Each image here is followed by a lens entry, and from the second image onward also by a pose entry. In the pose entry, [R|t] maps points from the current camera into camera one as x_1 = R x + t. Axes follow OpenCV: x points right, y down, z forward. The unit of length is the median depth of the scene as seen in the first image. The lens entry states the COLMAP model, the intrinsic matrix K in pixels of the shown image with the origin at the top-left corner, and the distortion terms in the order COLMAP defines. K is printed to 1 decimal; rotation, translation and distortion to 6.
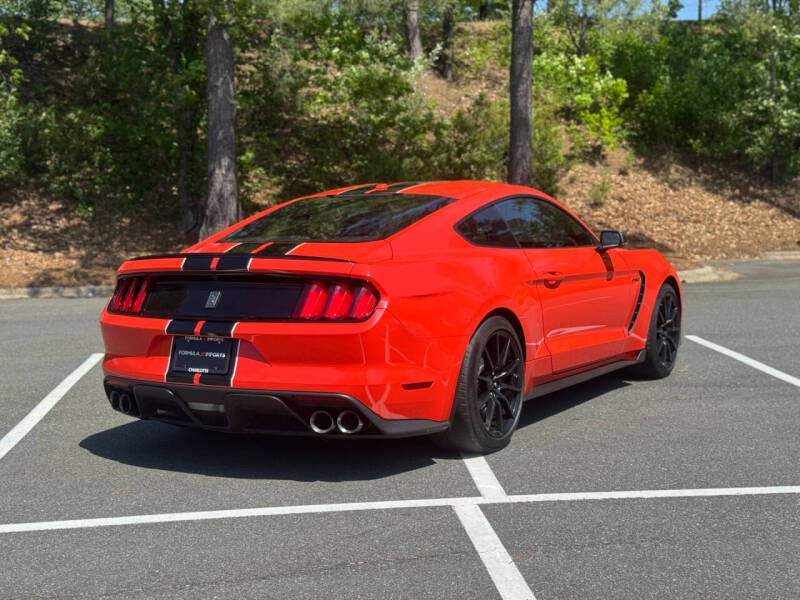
lens RADIAL K [[1153.9, 0, 381.0], [0, 1153.9, 290.6], [0, 0, 1]] dist [0.103578, 0.000000]
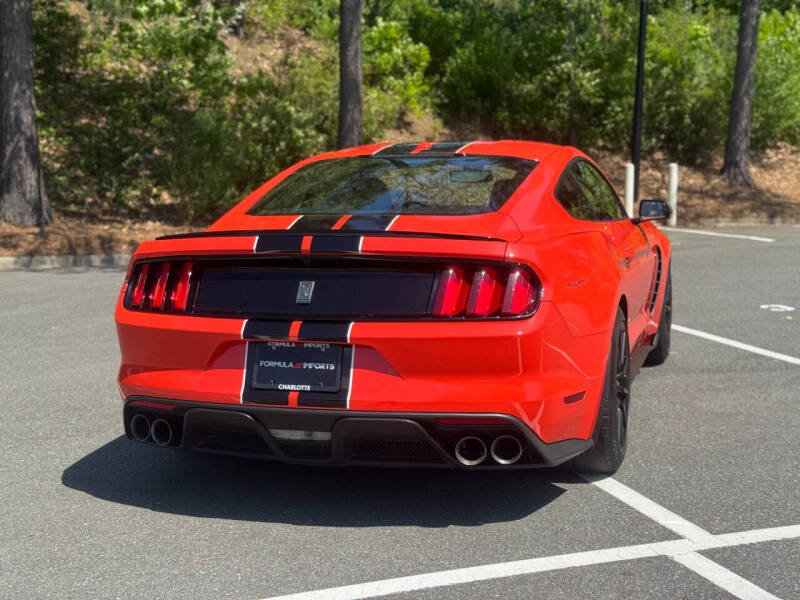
lens RADIAL K [[1178.2, 0, 398.2], [0, 1178.2, 305.6], [0, 0, 1]] dist [0.092539, 0.000000]
pose [[0.973696, -0.018103, 0.227132, -0.257047], [0.009691, 0.999227, 0.038099, -0.011596], [-0.227646, -0.034896, 0.973118, 0.241101]]
